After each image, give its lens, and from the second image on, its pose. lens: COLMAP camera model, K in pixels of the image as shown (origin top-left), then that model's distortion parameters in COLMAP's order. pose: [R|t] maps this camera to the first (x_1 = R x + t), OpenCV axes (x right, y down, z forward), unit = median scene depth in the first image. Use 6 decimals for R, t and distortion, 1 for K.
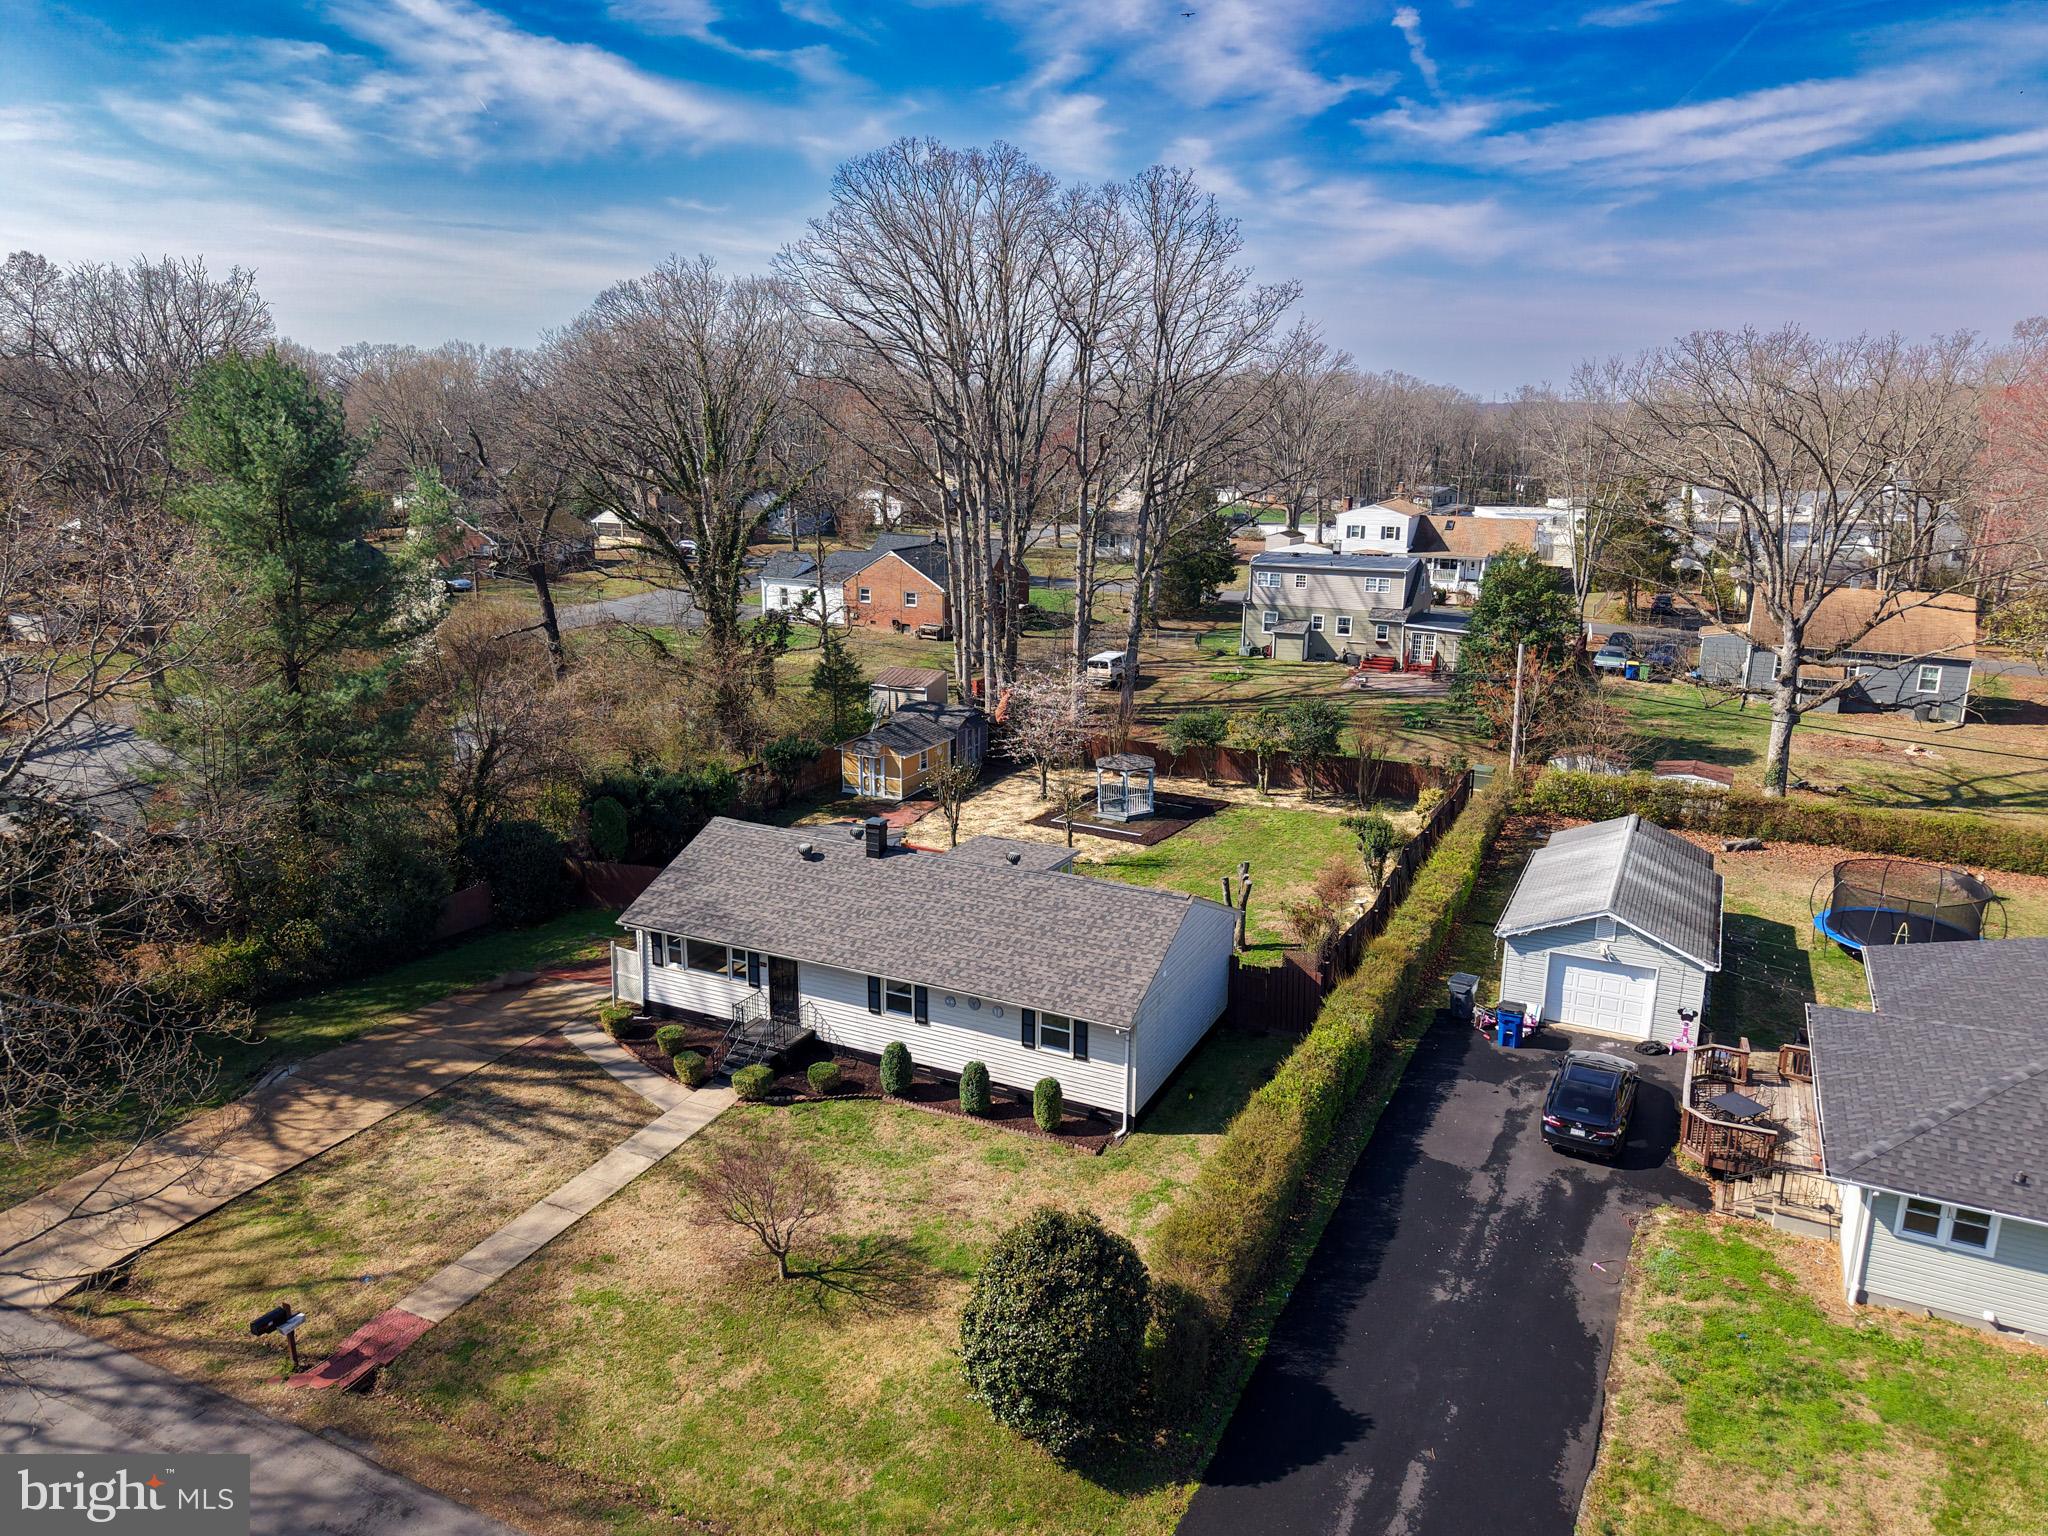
lens RADIAL K [[1411.5, 0, 1024.0], [0, 1411.5, 768.0], [0, 0, 1]] dist [0.076251, -0.002243]
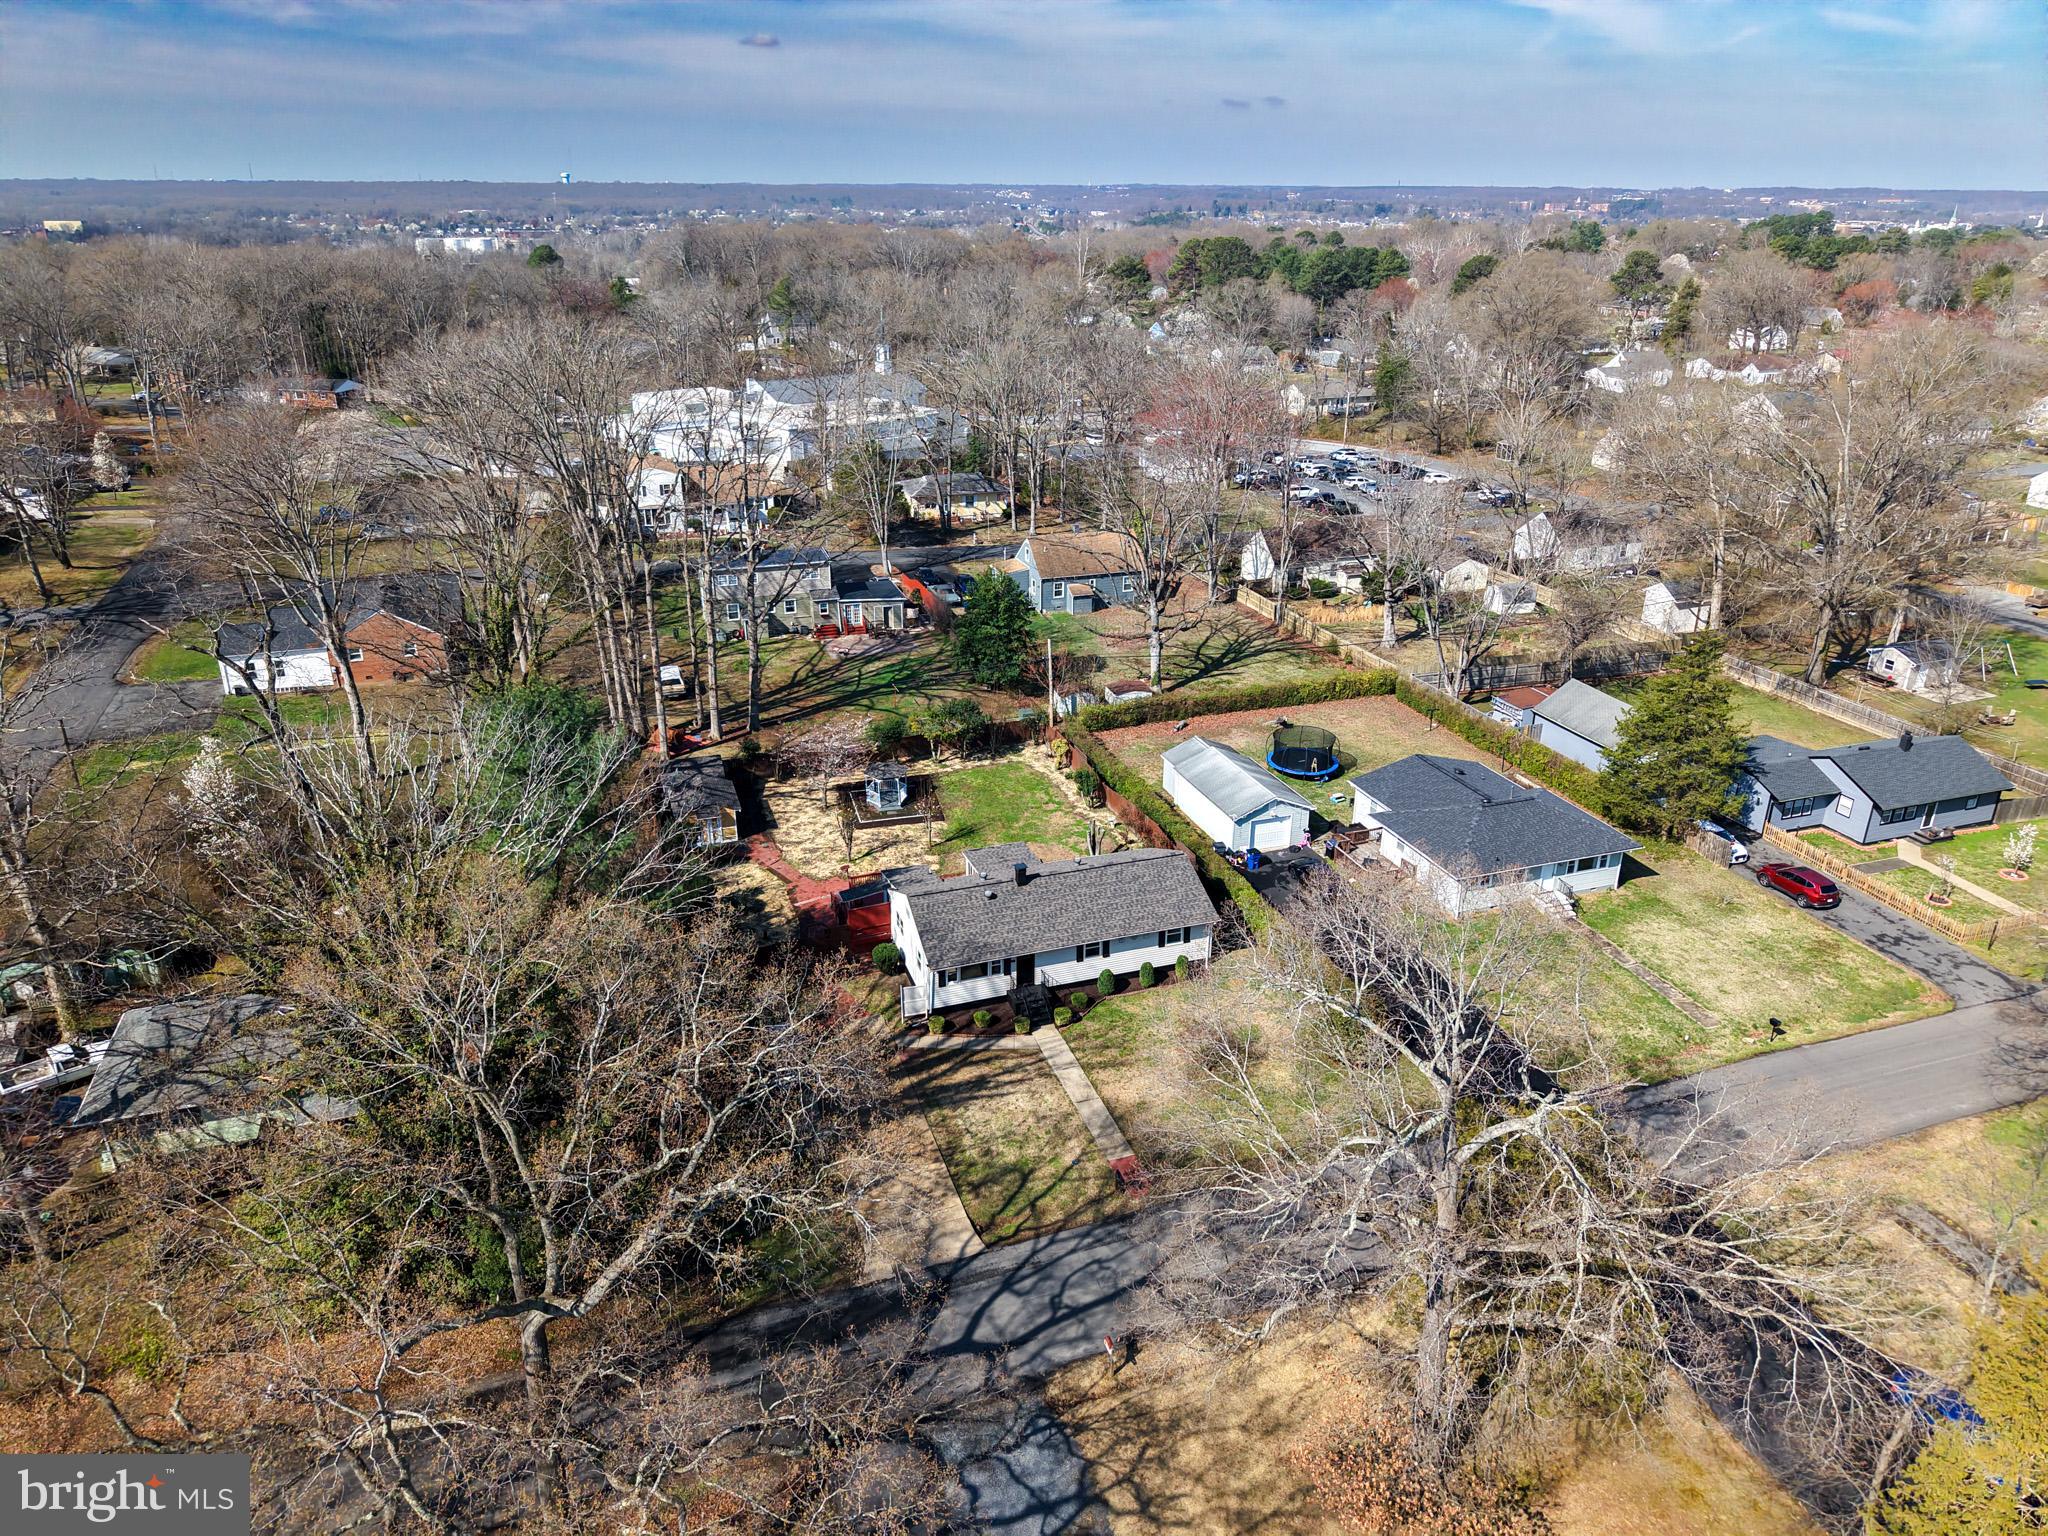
lens RADIAL K [[1358.8, 0, 1033.6], [0, 1358.8, 793.0], [0, 0, 1]] dist [0.404802, 0.000284]
pose [[0.697403, -0.295604, 0.652876, -1.181533], [0.184398, 0.954316, 0.235113, -0.448509], [-0.692551, -0.043579, 0.720051, -0.255306]]
